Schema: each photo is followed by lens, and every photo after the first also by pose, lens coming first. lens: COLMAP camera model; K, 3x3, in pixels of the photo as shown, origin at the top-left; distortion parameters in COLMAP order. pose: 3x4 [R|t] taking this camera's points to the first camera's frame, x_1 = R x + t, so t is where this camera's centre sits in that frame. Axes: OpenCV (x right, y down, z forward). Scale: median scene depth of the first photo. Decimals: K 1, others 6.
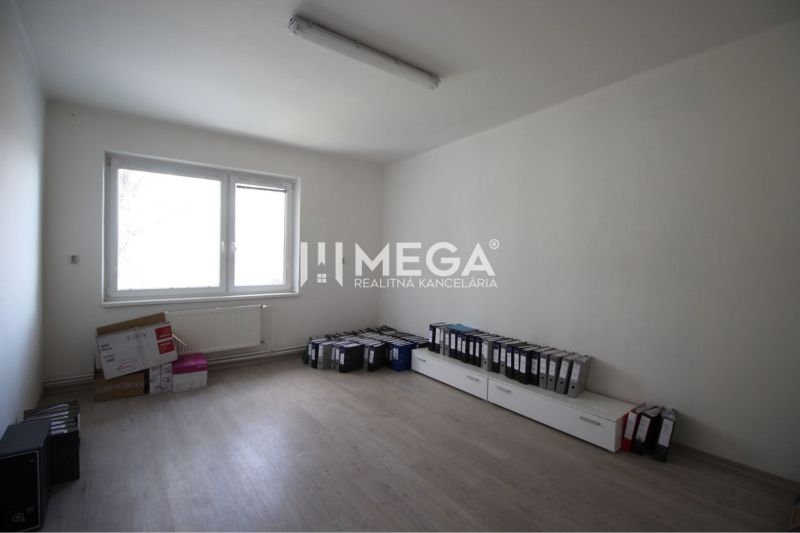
lens RADIAL K [[378.3, 0, 400.0], [0, 378.3, 266.5], [0, 0, 1]] dist [-0.001198, -0.000177]
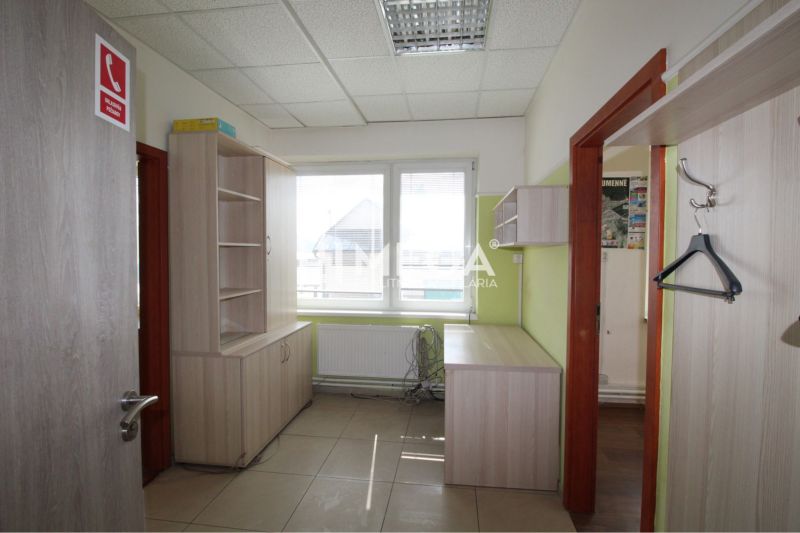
lens RADIAL K [[378.3, 0, 400.0], [0, 378.3, 266.5], [0, 0, 1]] dist [-0.001198, -0.000177]
pose [[0.701925, -0.010569, -0.712173, 0.145169], [-0.010592, 0.999624, -0.025274, 0.000197], [0.712172, 0.025283, 0.701549, 0.439347]]
